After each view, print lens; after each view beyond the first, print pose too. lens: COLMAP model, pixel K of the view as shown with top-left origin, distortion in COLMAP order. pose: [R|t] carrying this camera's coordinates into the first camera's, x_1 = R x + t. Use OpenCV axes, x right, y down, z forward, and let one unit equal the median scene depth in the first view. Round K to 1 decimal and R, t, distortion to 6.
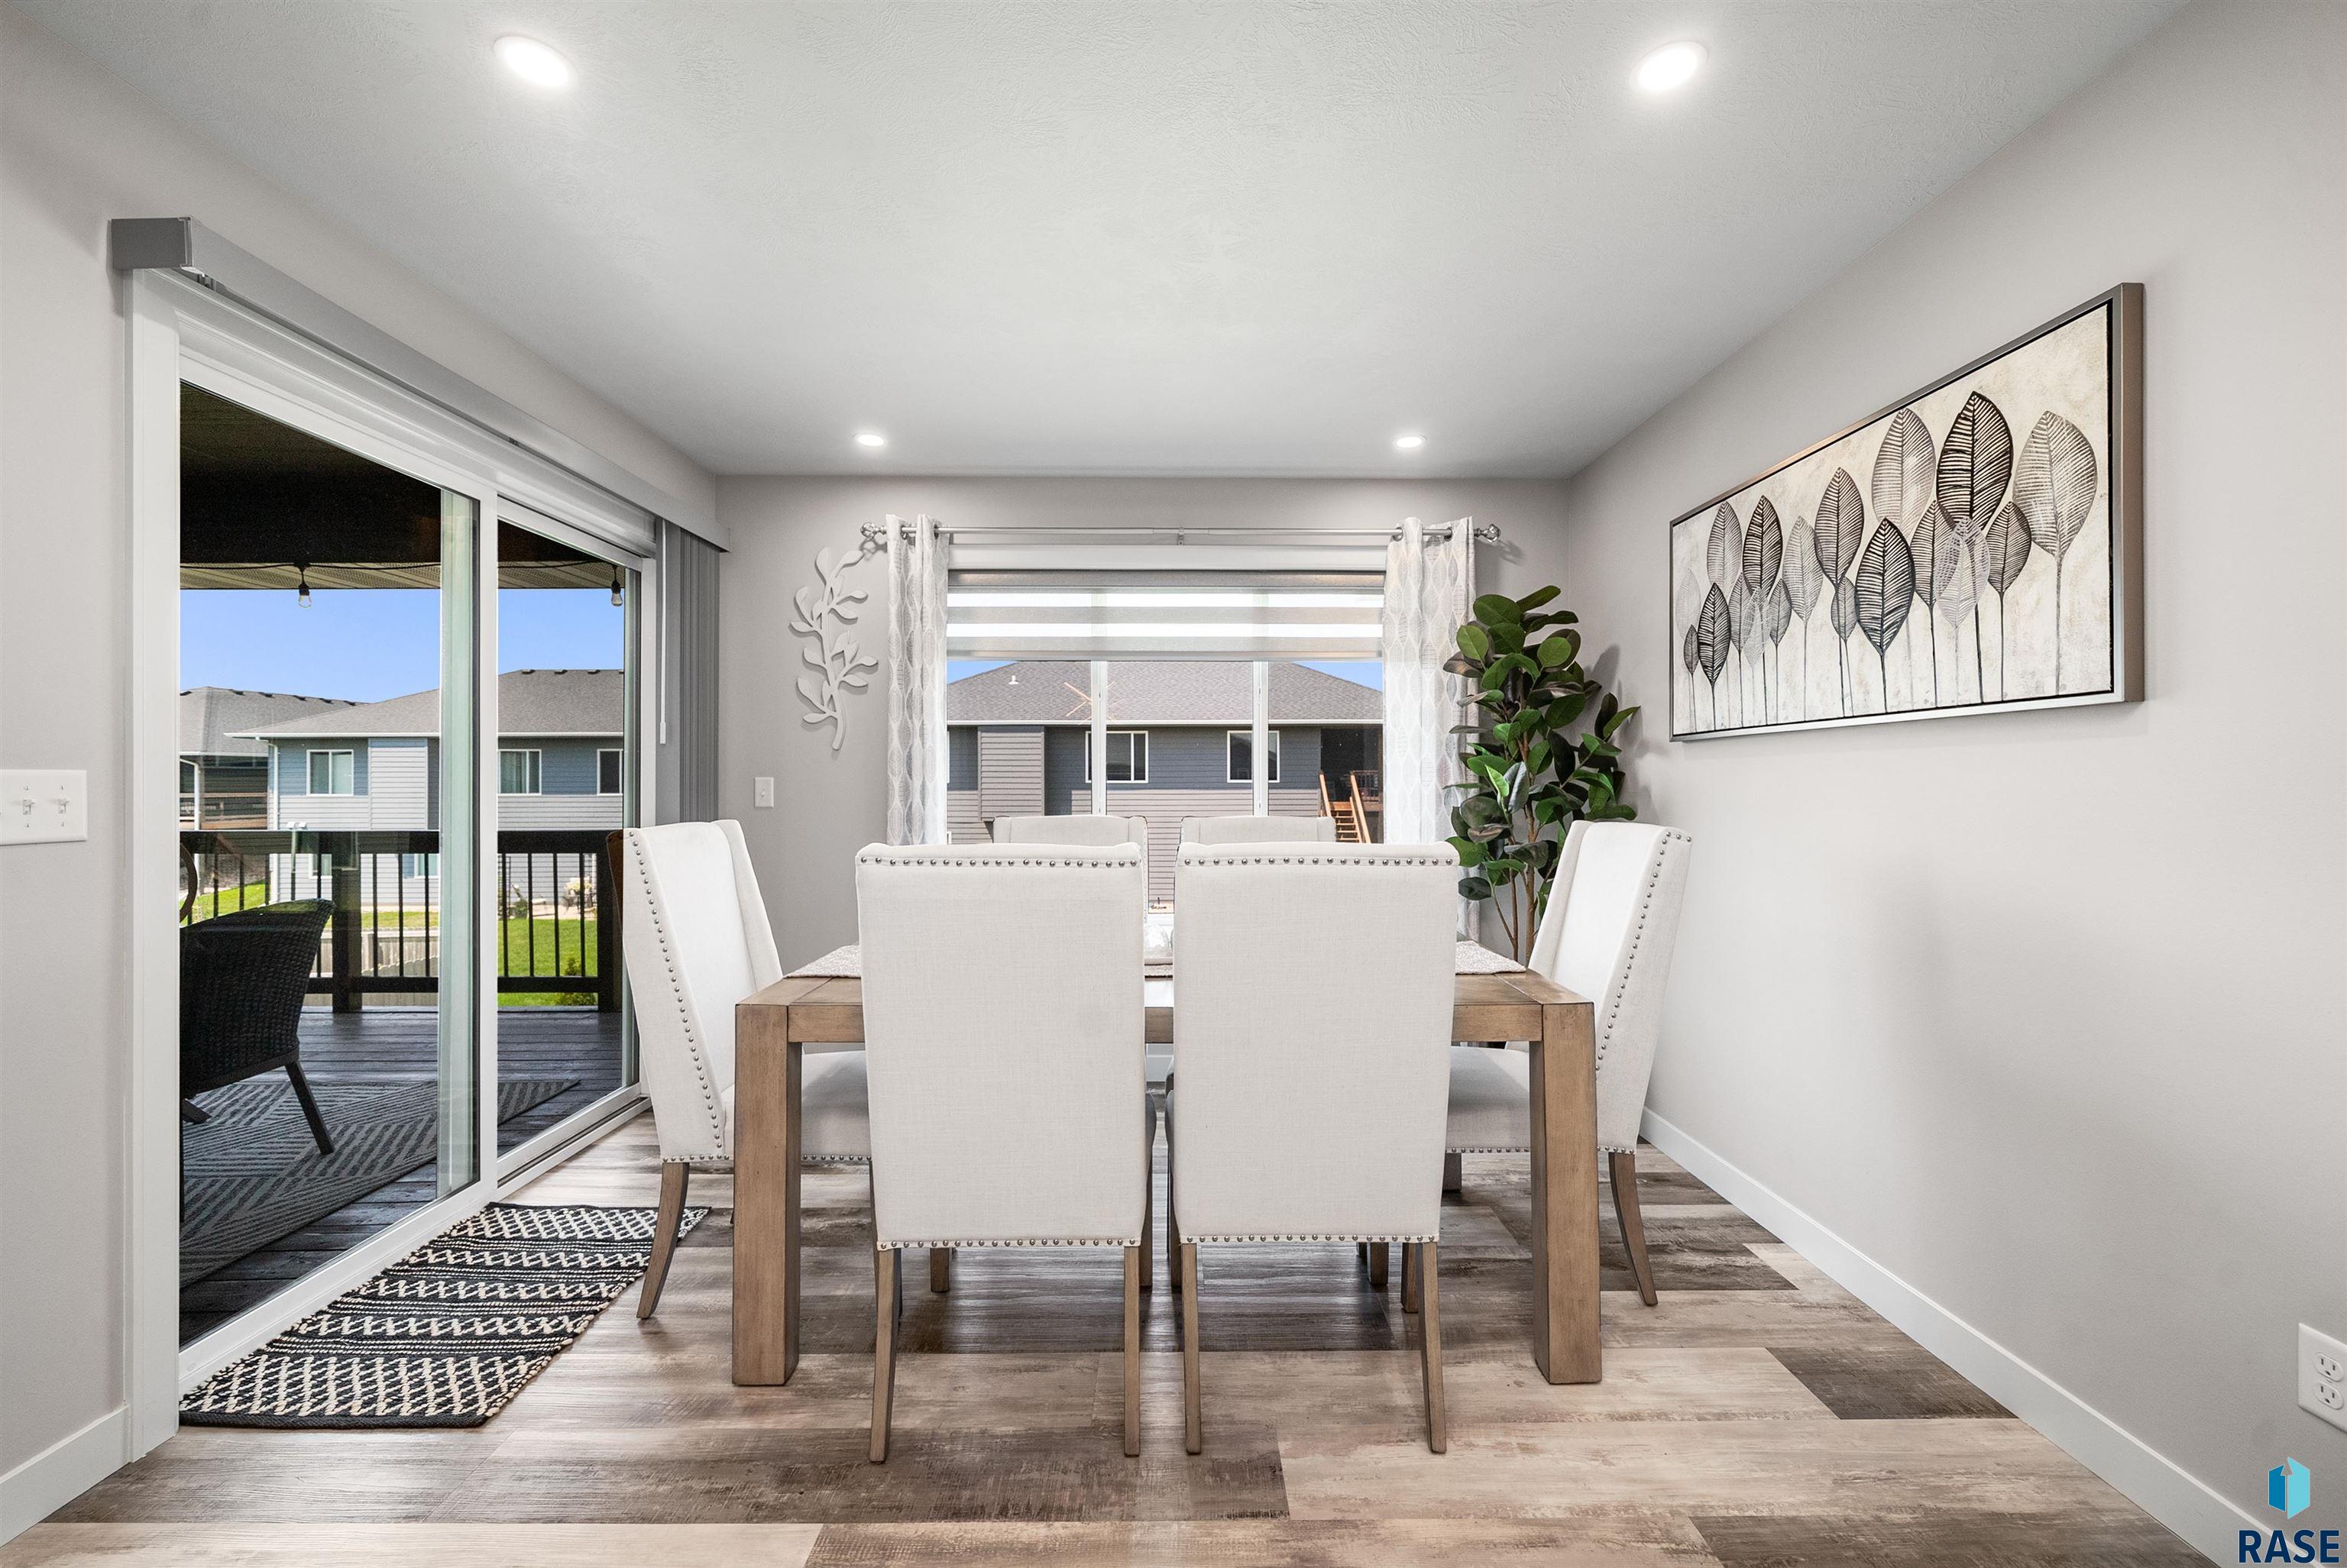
lens RADIAL K [[926.2, 0, 1171.6], [0, 926.2, 782.0], [0, 0, 1]] dist [-0.000888, -0.000109]
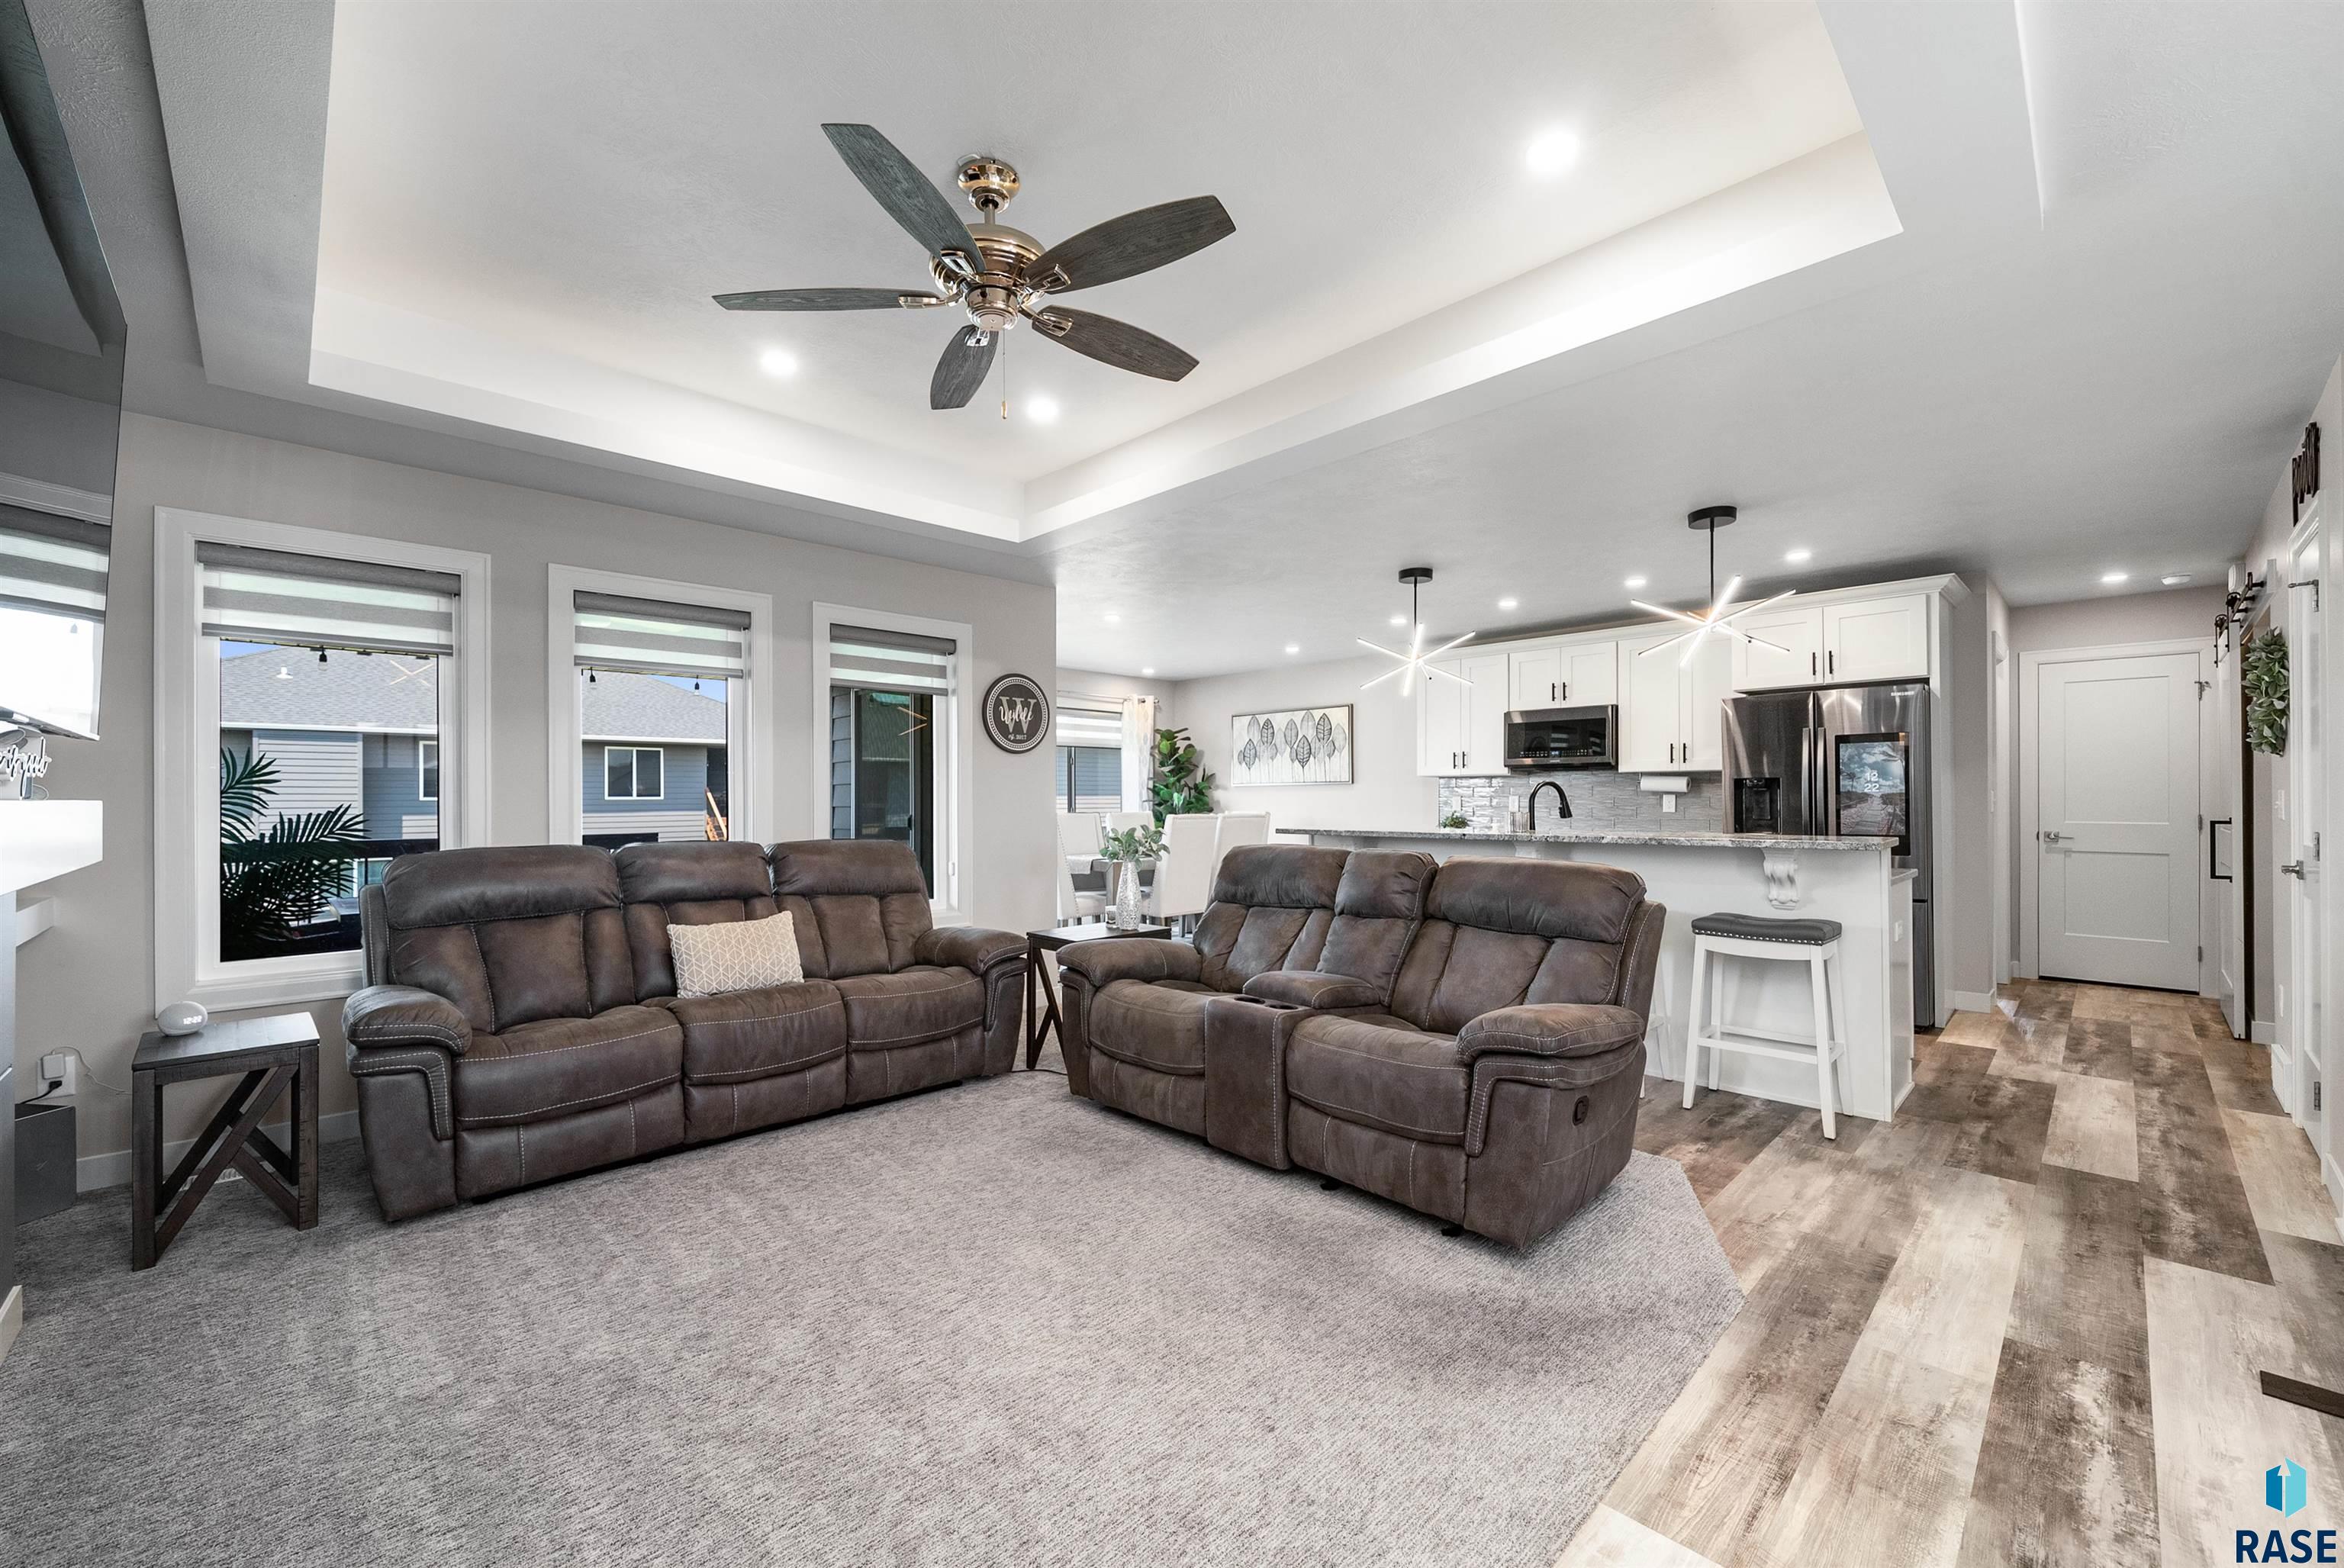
lens RADIAL K [[925.2, 0, 1169.8], [0, 925.2, 793.1], [0, 0, 1]] dist [-0.000888, -0.000109]
pose [[0.724439, -0.000363, 0.689339, -1.987440], [0.003794, 0.999987, -0.003461, -0.011383], [-0.689329, 0.005122, 0.724430, -1.247179]]
